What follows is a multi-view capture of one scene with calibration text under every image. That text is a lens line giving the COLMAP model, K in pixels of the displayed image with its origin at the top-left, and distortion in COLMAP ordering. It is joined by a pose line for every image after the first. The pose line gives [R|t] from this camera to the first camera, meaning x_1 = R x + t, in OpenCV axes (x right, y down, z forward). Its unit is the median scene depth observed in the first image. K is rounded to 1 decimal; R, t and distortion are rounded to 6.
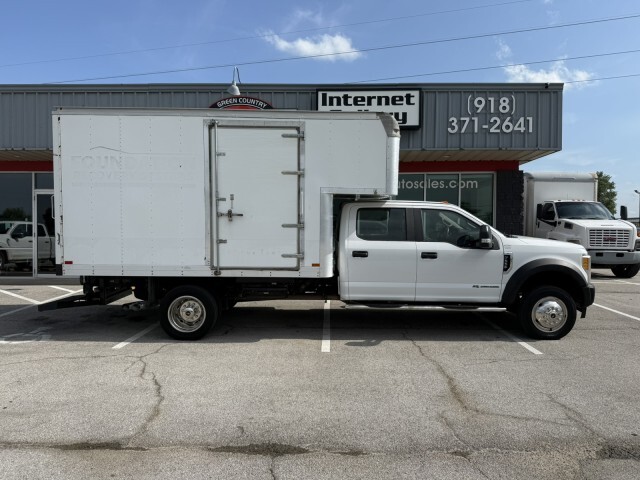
lens RADIAL K [[454.4, 0, 322.2], [0, 454.4, 249.7], [0, 0, 1]] dist [0.007506, -0.030955]
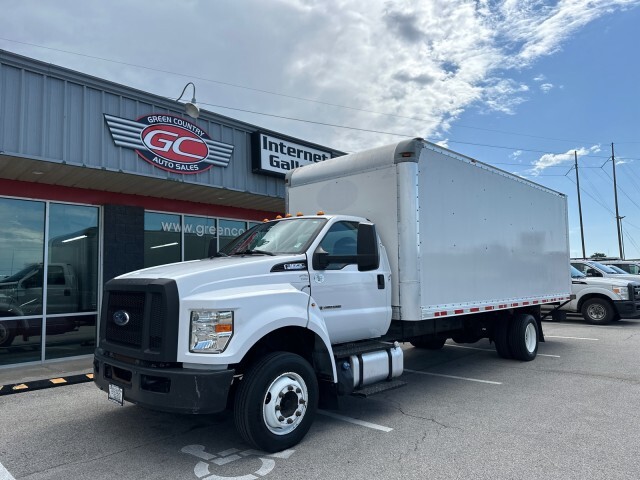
lens RADIAL K [[454.4, 0, 315.9], [0, 454.4, 240.9], [0, 0, 1]] dist [0.007506, -0.030955]
pose [[0.671835, 0.052218, 0.738858, -0.612050], [0.059966, 0.990403, -0.124521, -0.004800], [-0.738270, 0.127964, 0.662256, 0.322440]]
